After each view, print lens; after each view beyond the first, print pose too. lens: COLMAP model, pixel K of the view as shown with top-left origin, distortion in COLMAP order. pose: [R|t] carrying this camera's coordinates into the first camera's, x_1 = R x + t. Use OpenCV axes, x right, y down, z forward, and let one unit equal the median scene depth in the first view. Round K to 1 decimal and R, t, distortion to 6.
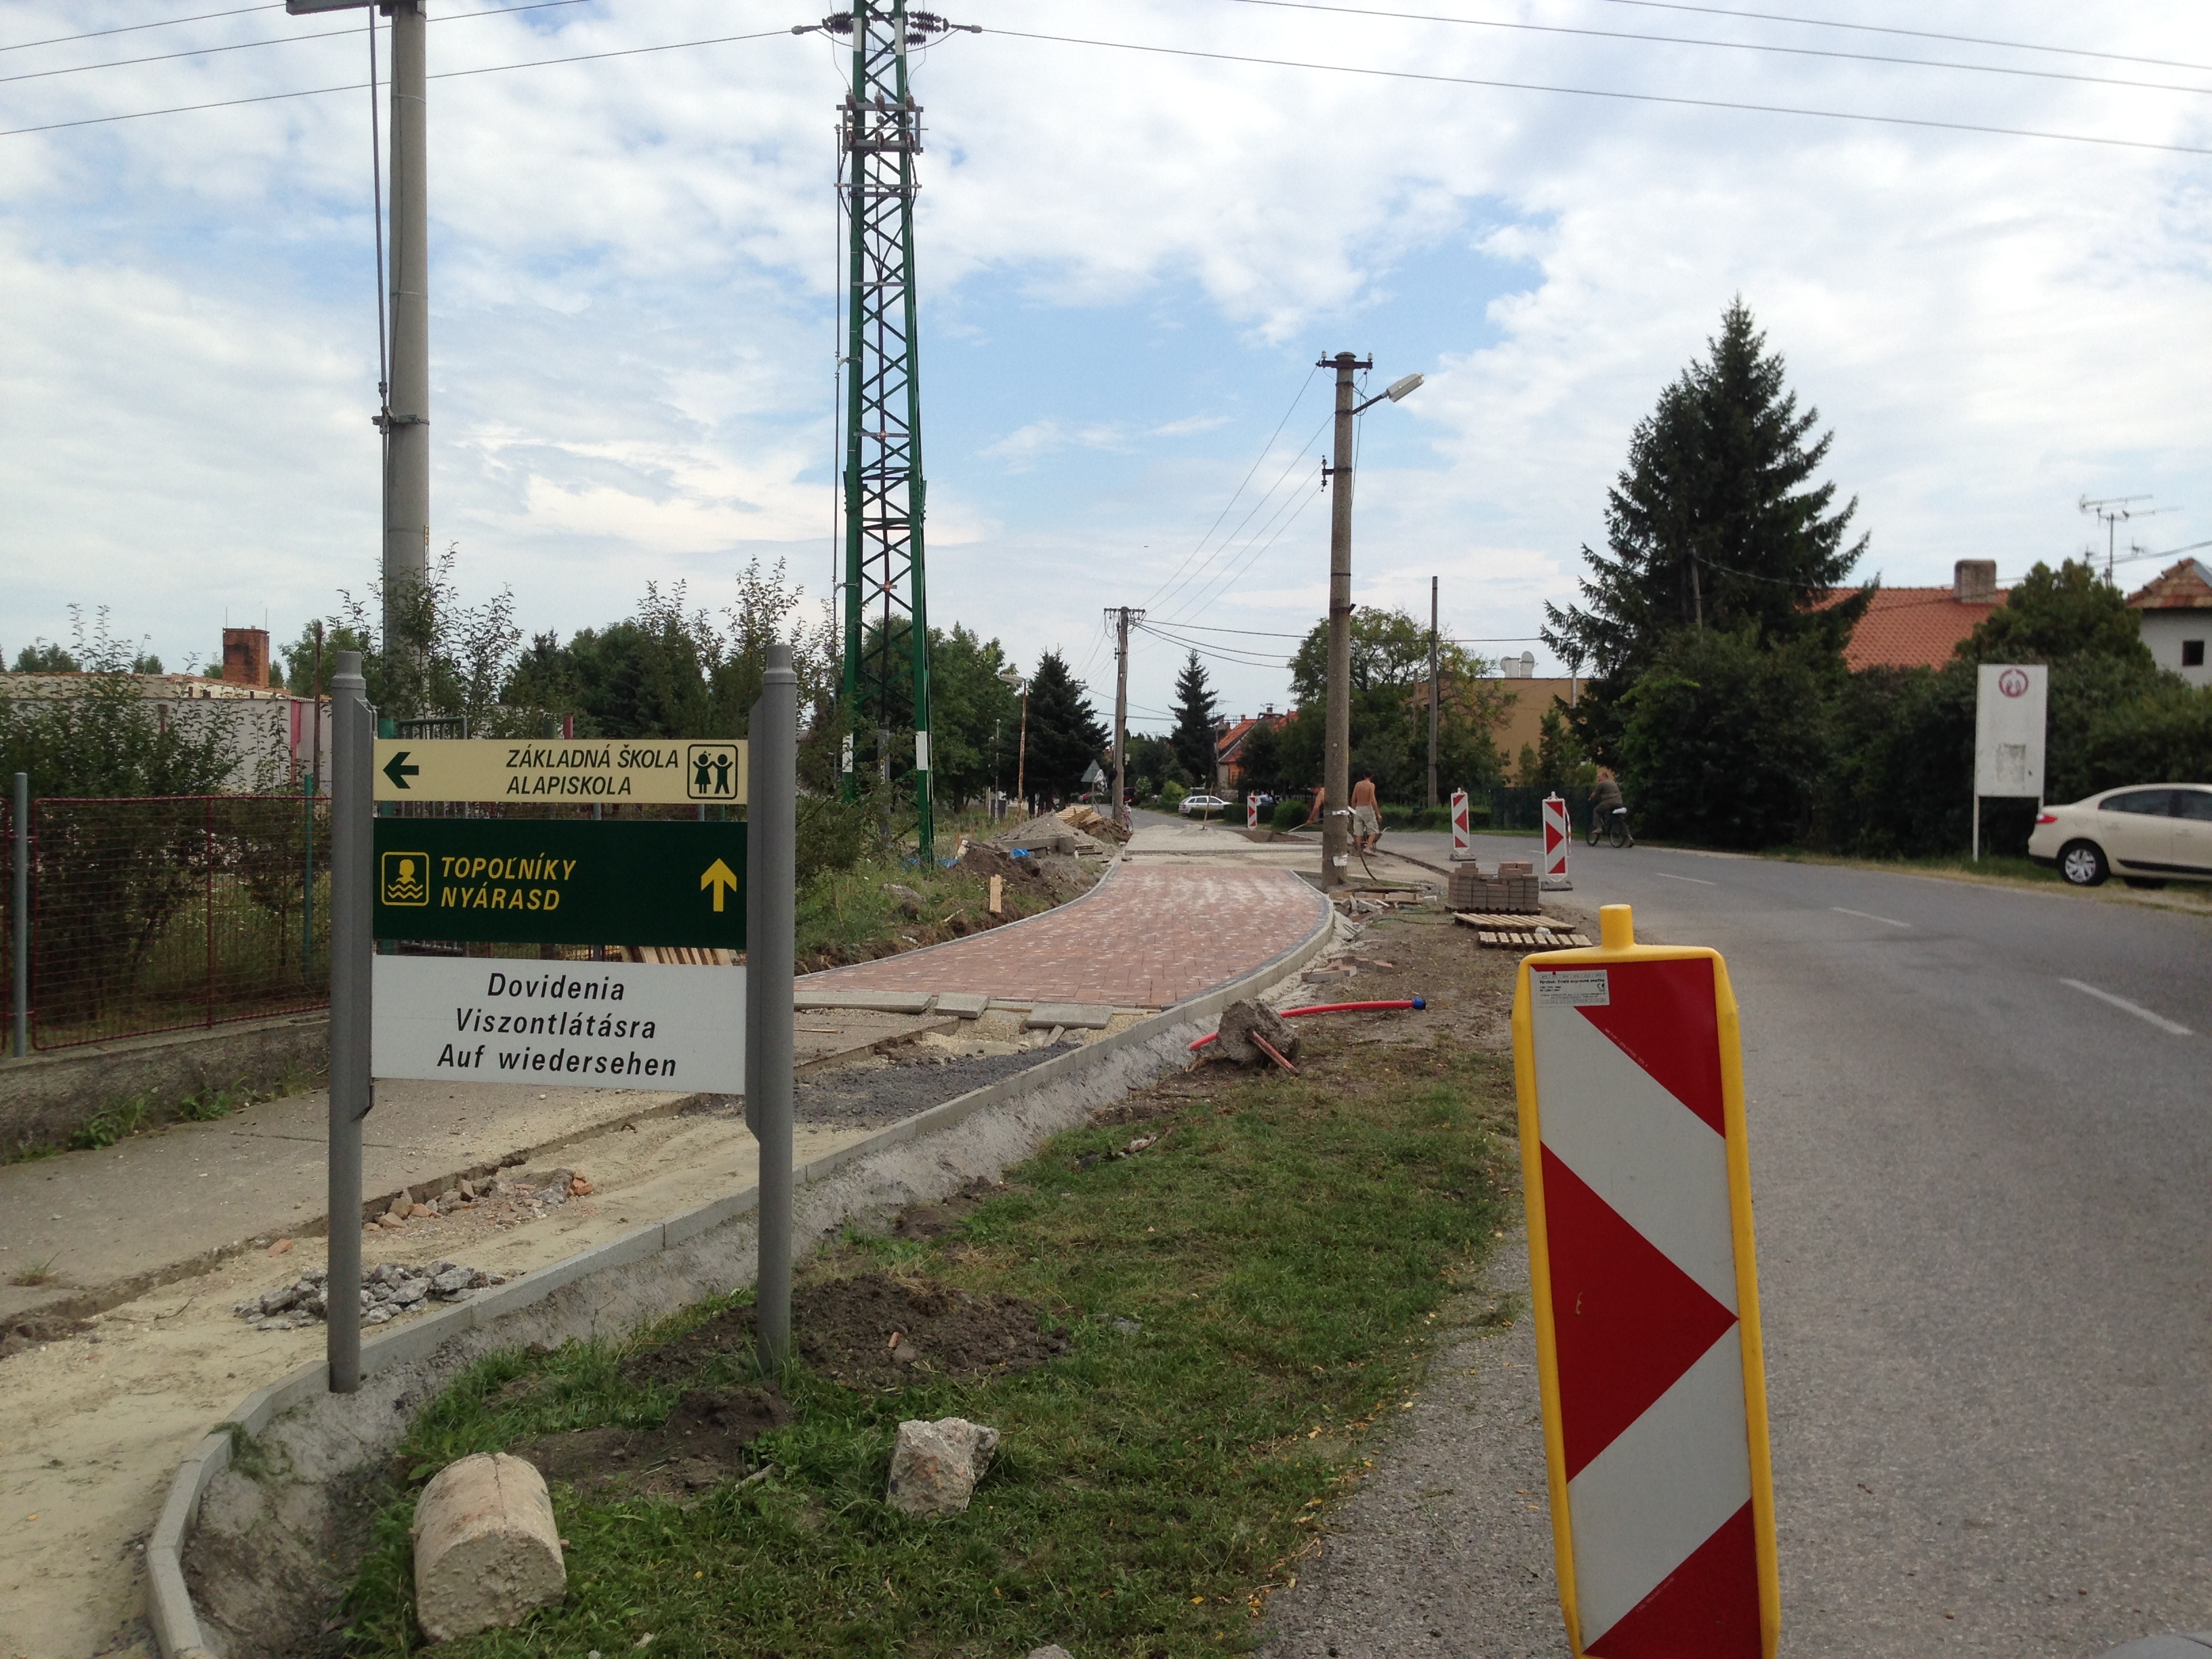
lens RADIAL K [[2121.7, 0, 1106.0], [0, 2121.7, 829.5], [0, 0, 1]] dist [0.059050, -0.009110]
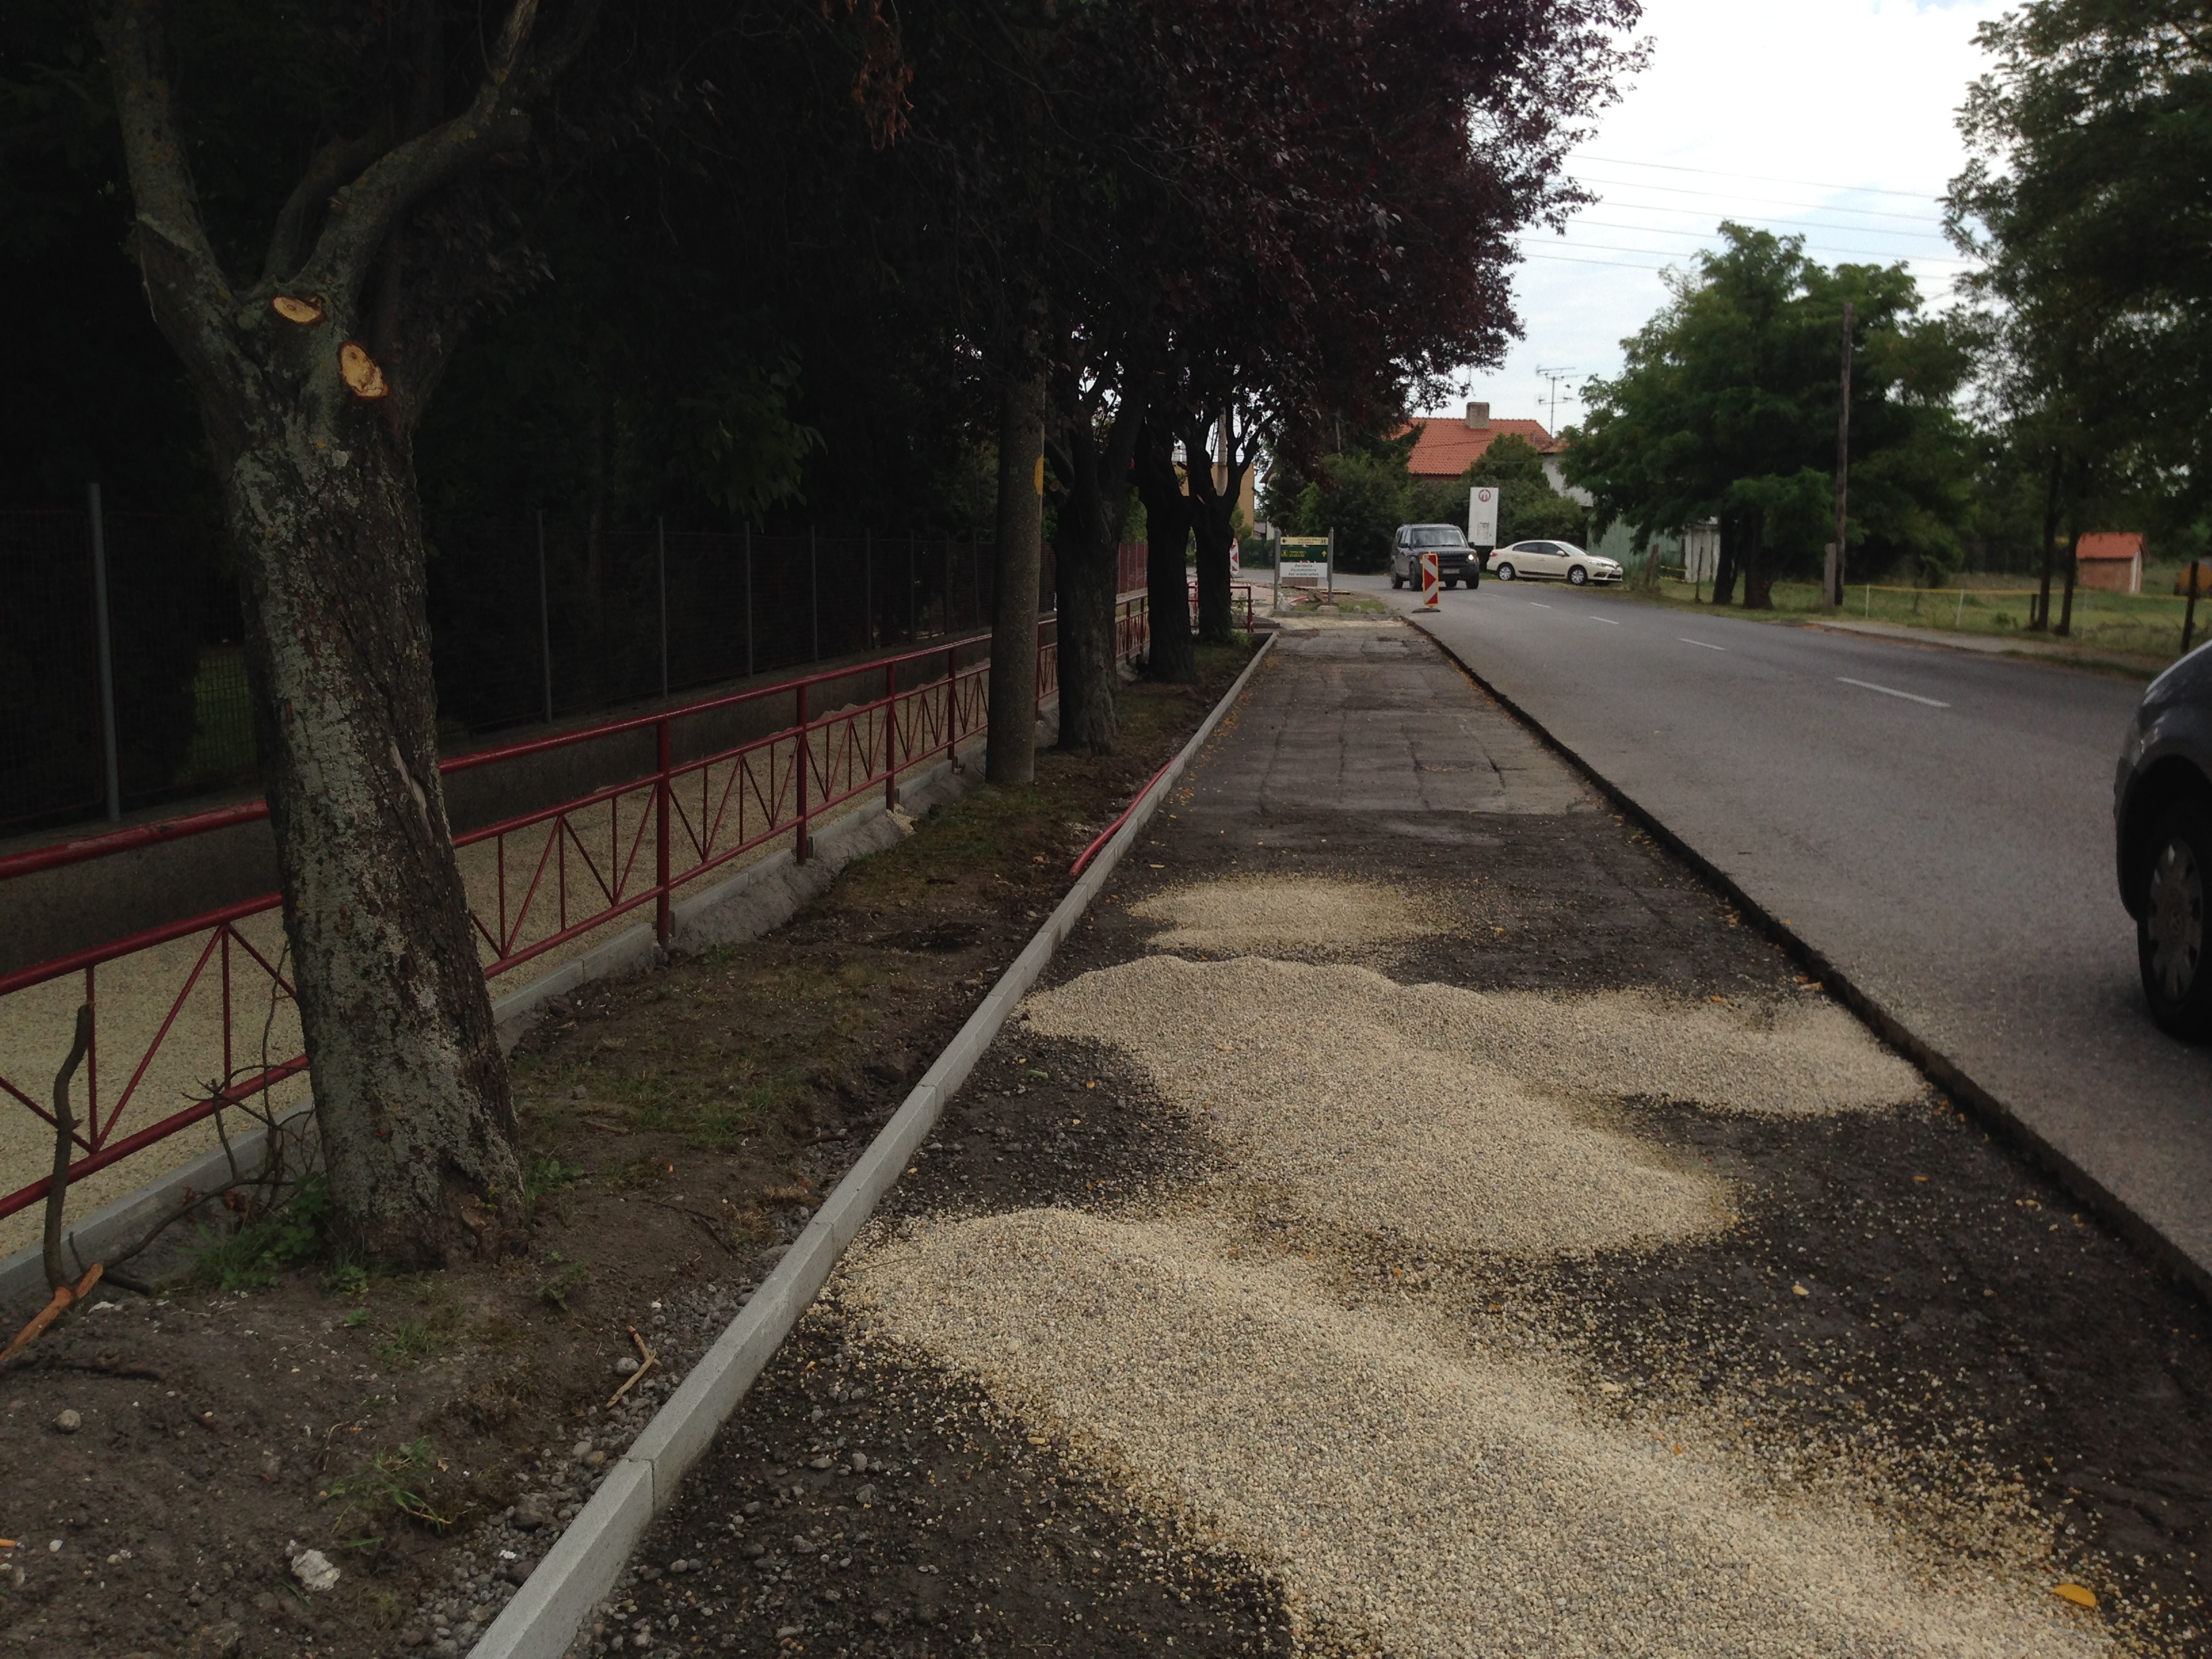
lens RADIAL K [[2121.7, 0, 1106.0], [0, 2121.7, 829.5], [0, 0, 1]] dist [0.059050, -0.009110]
pose [[0.978767, -0.024619, 0.203490, -0.282130], [0.000586, 0.993093, 0.117328, 0.012297], [-0.204973, -0.114718, 0.972022, -0.741966]]
